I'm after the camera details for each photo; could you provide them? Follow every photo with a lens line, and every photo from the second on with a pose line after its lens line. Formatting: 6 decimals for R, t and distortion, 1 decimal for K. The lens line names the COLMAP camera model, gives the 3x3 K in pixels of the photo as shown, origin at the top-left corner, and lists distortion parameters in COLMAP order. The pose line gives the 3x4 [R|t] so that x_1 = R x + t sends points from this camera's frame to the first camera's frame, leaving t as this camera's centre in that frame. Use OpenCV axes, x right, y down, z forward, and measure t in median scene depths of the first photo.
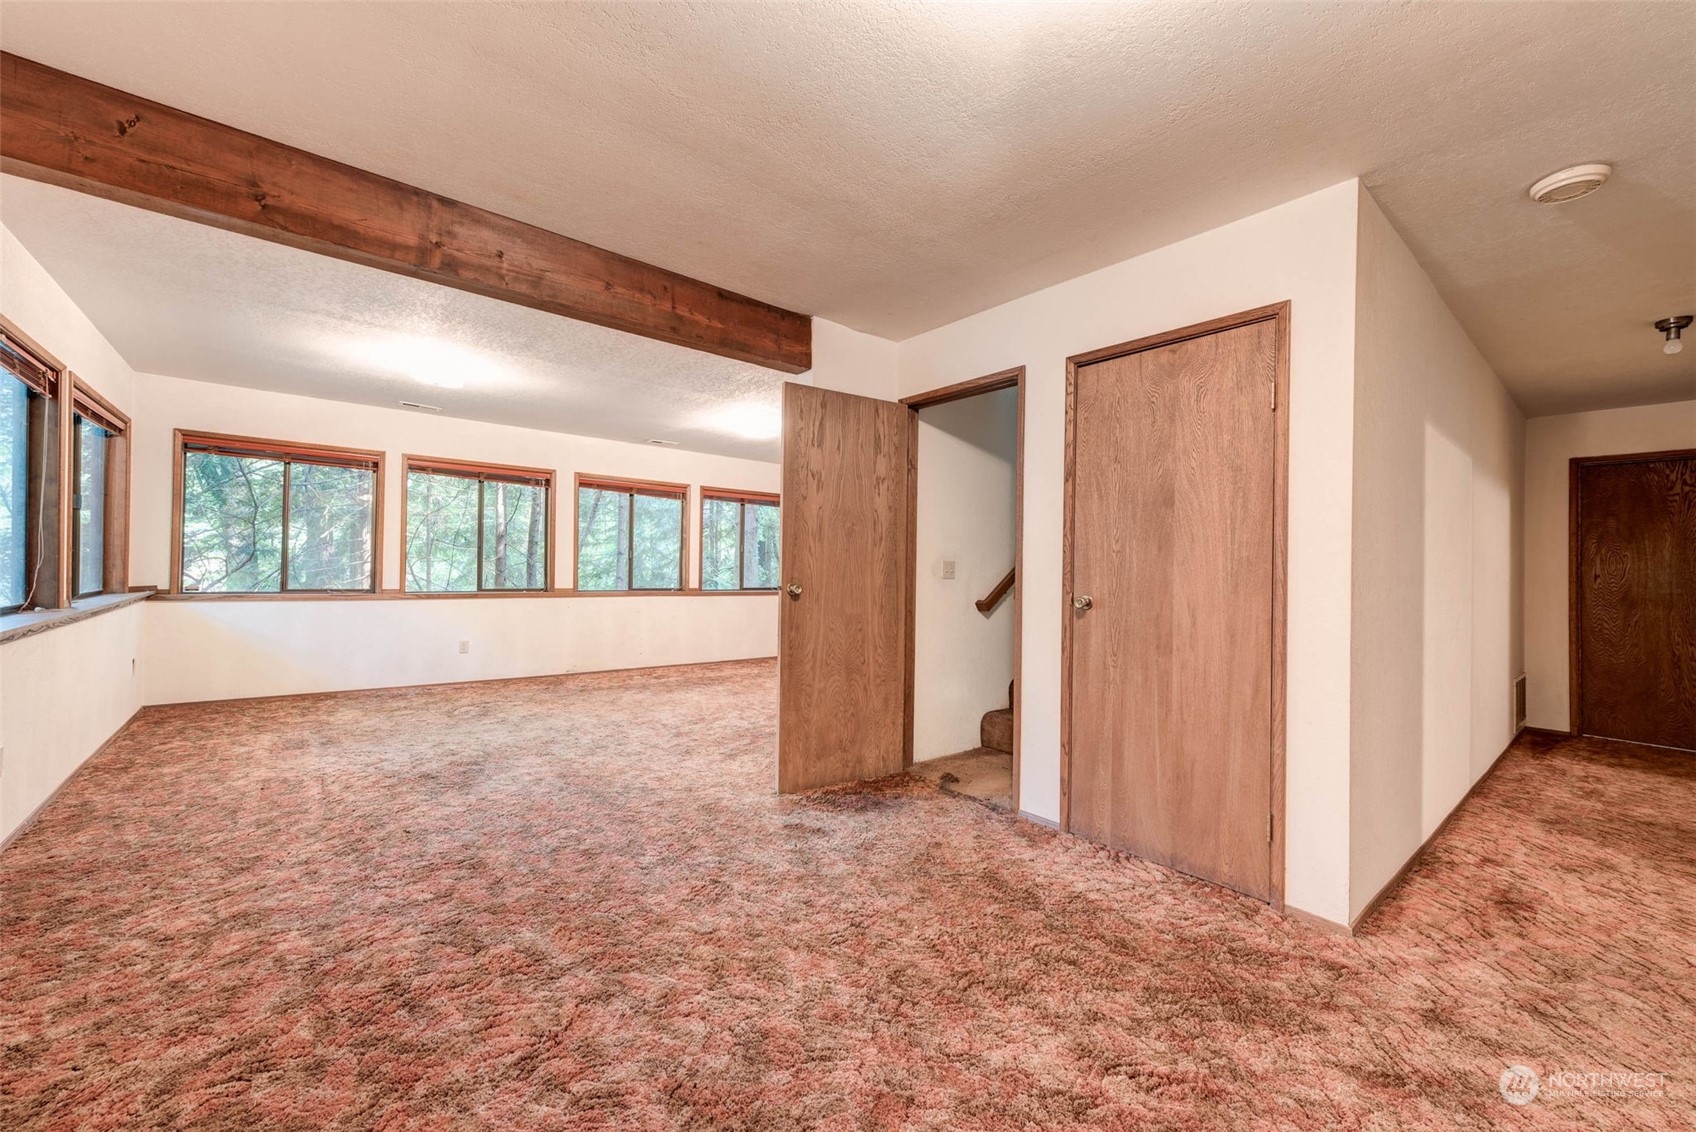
lens RADIAL K [[663.9, 0, 856.4], [0, 663.9, 565.8], [0, 0, 1]] dist [0.000571, -0.000285]
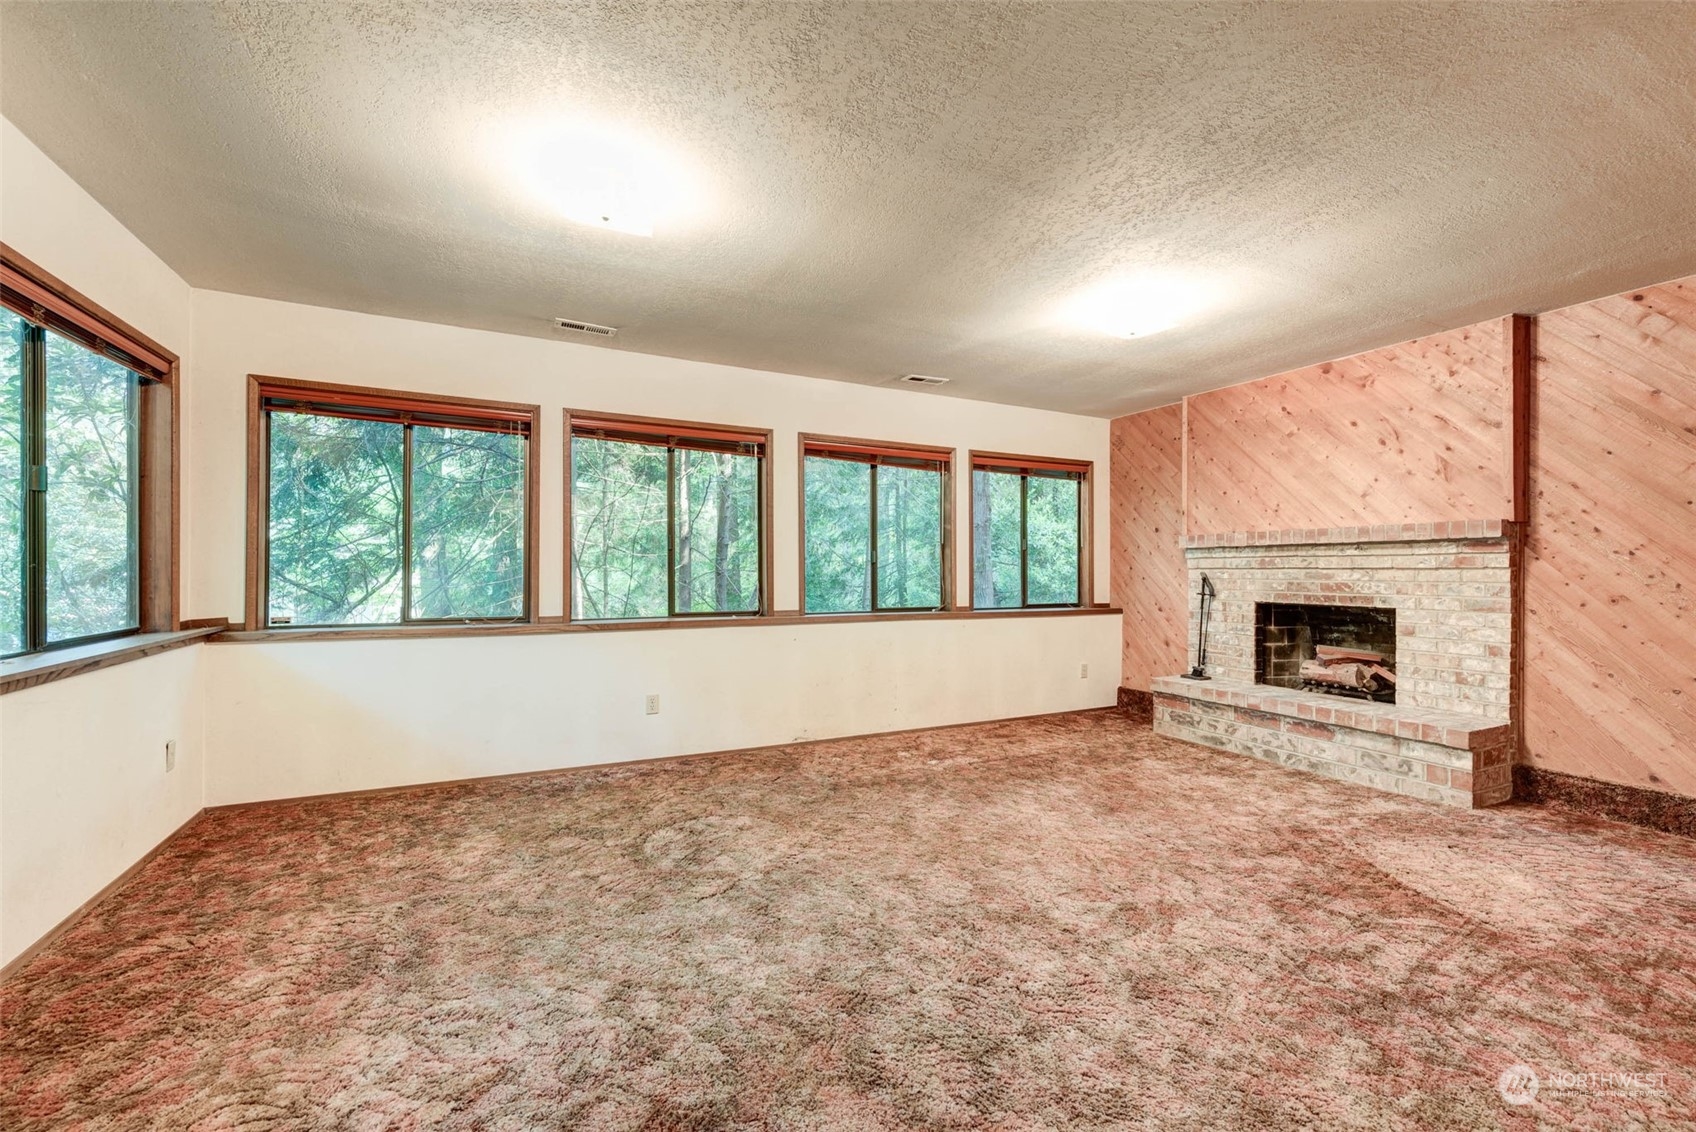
lens RADIAL K [[734.4, 0, 849.7], [0, 734.4, 569.0], [0, 0, 1]] dist [0.011431, 0.000025]
pose [[0.967861, -0.016823, -0.250922, -0.219430], [0.016889, 0.999856, -0.001892, -0.004711], [0.250918, -0.002406, 0.968005, 0.349147]]
